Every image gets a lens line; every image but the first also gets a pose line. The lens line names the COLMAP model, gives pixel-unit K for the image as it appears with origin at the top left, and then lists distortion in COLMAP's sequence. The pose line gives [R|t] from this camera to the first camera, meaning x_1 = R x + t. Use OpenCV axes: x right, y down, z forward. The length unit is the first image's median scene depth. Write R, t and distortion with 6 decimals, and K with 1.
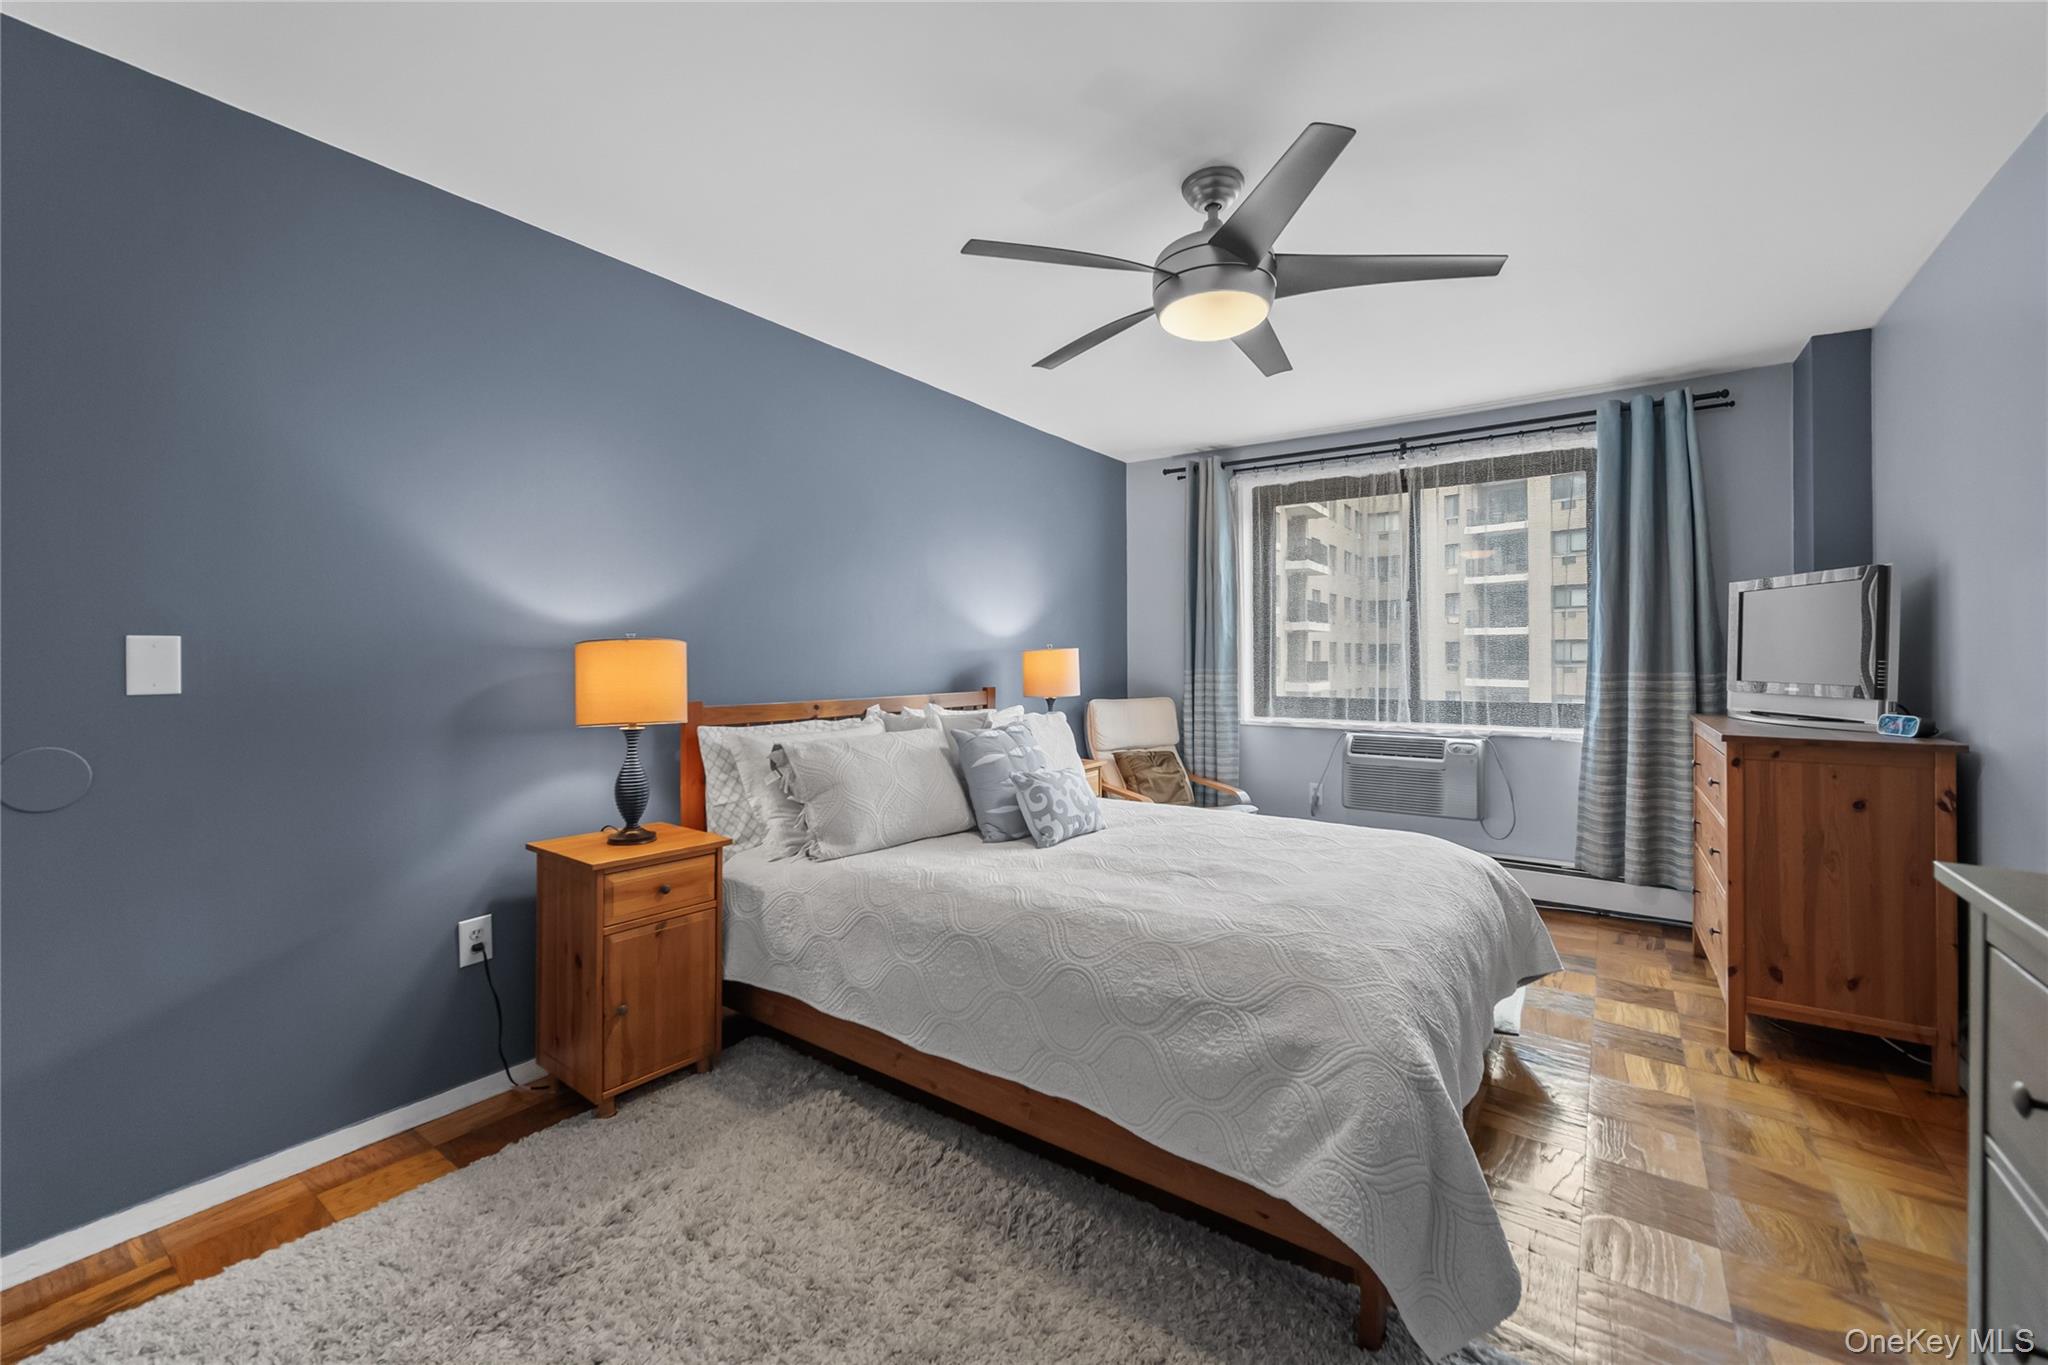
lens RADIAL K [[806.2, 0, 978.3], [0, 806.2, 662.4], [0, 0, 1]] dist [-0.002275, -0.000140]
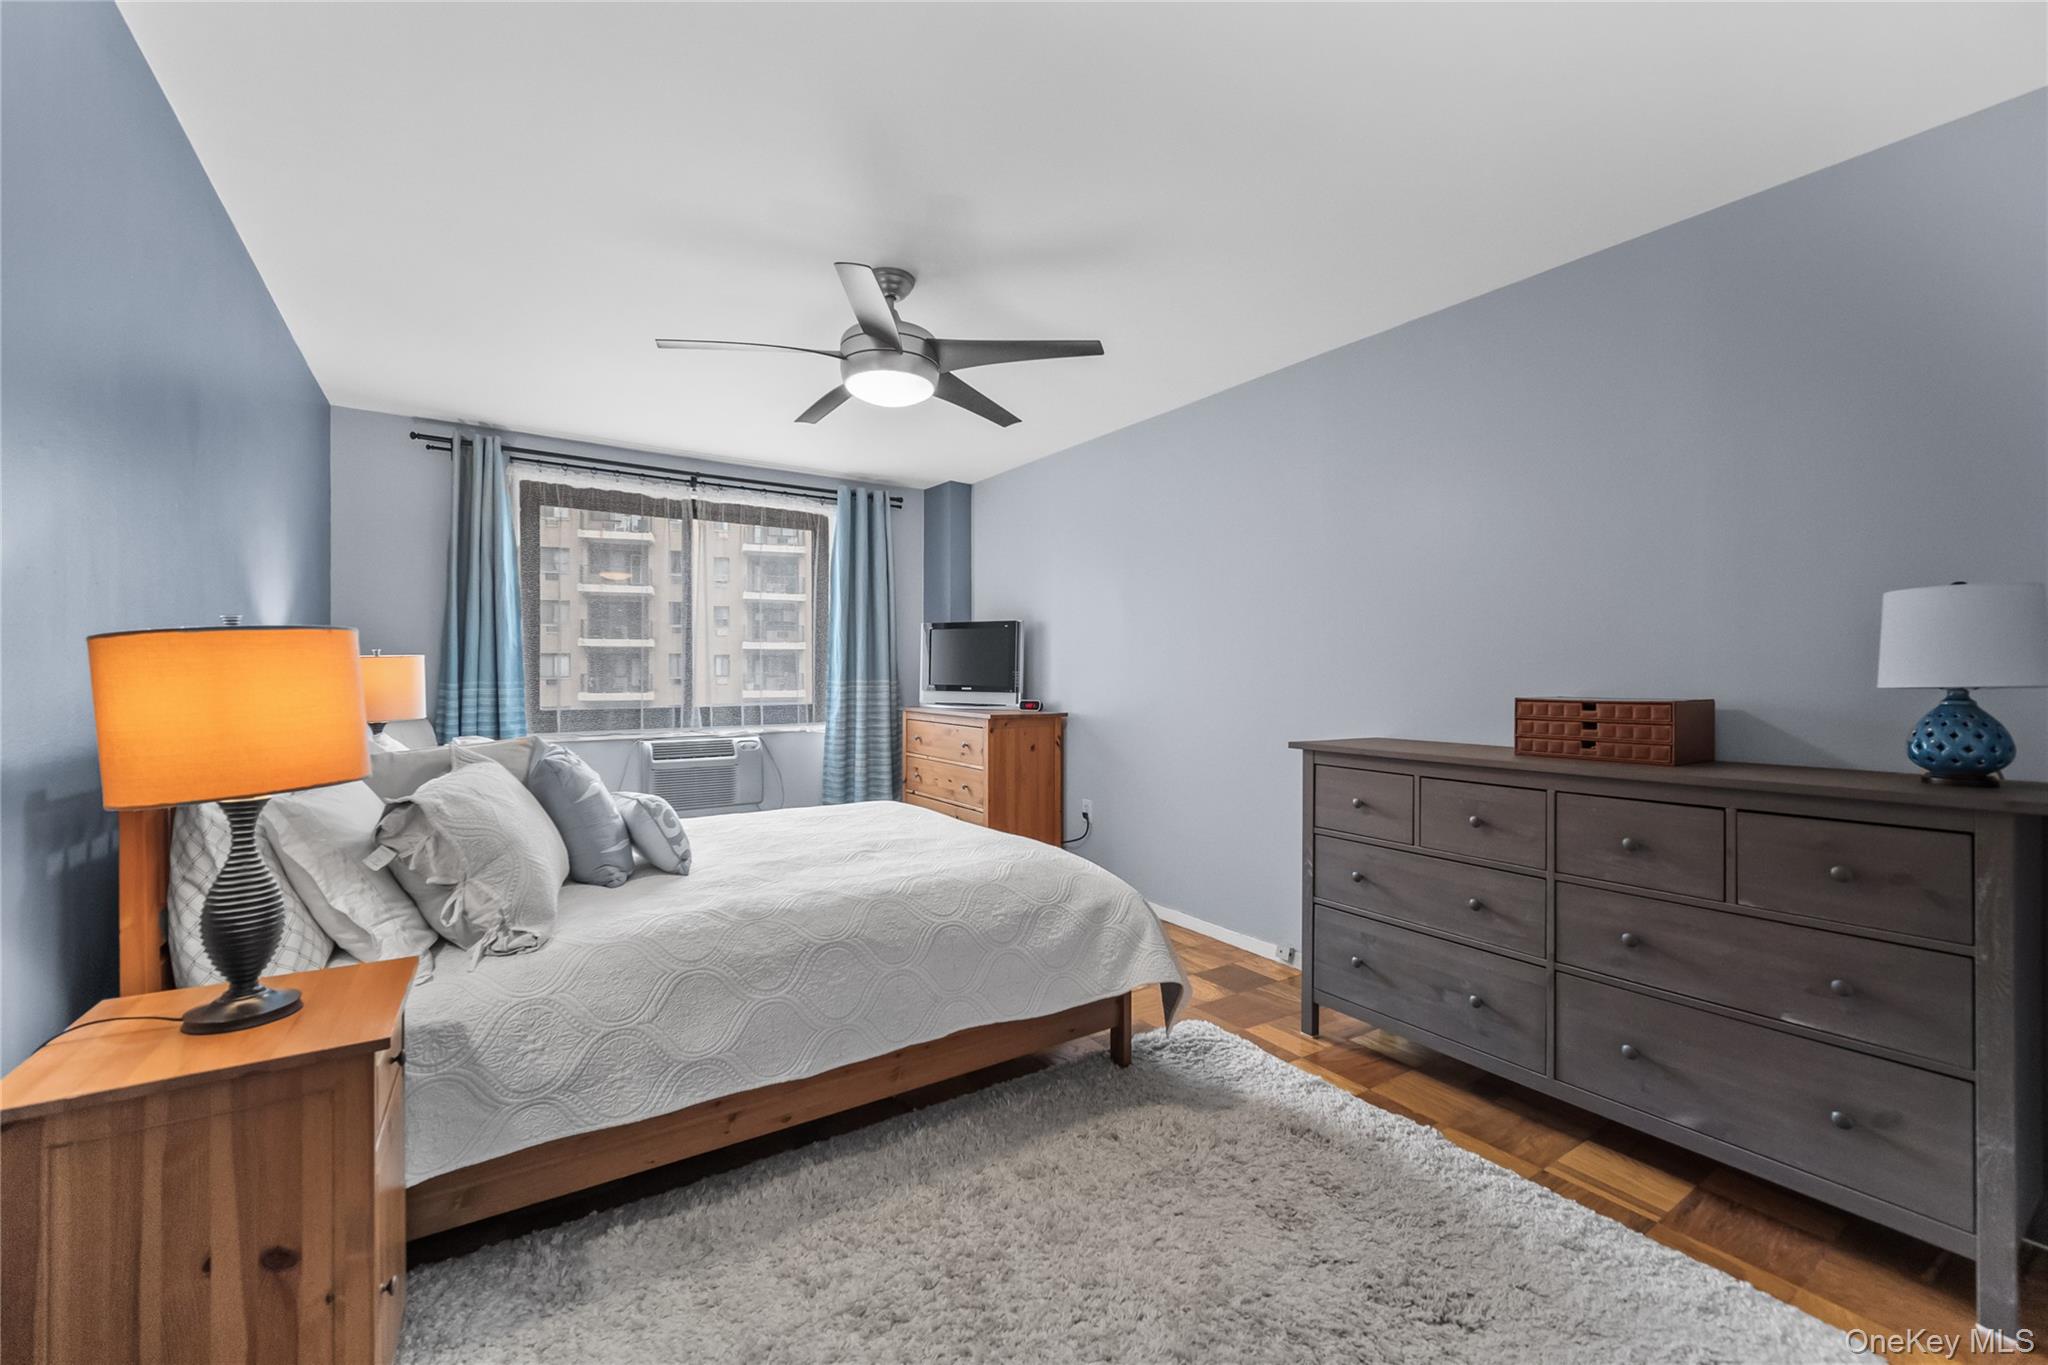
lens RADIAL K [[829.2, 0, 1015.3], [0, 829.2, 681.6], [0, 0, 1]] dist [-0.001317, 0.000014]
pose [[0.349970, -0.010067, 0.936707, -0.447719], [0.003314, 0.999949, 0.009509, 0.001853], [-0.936755, -0.000223, 0.349986, 0.210848]]
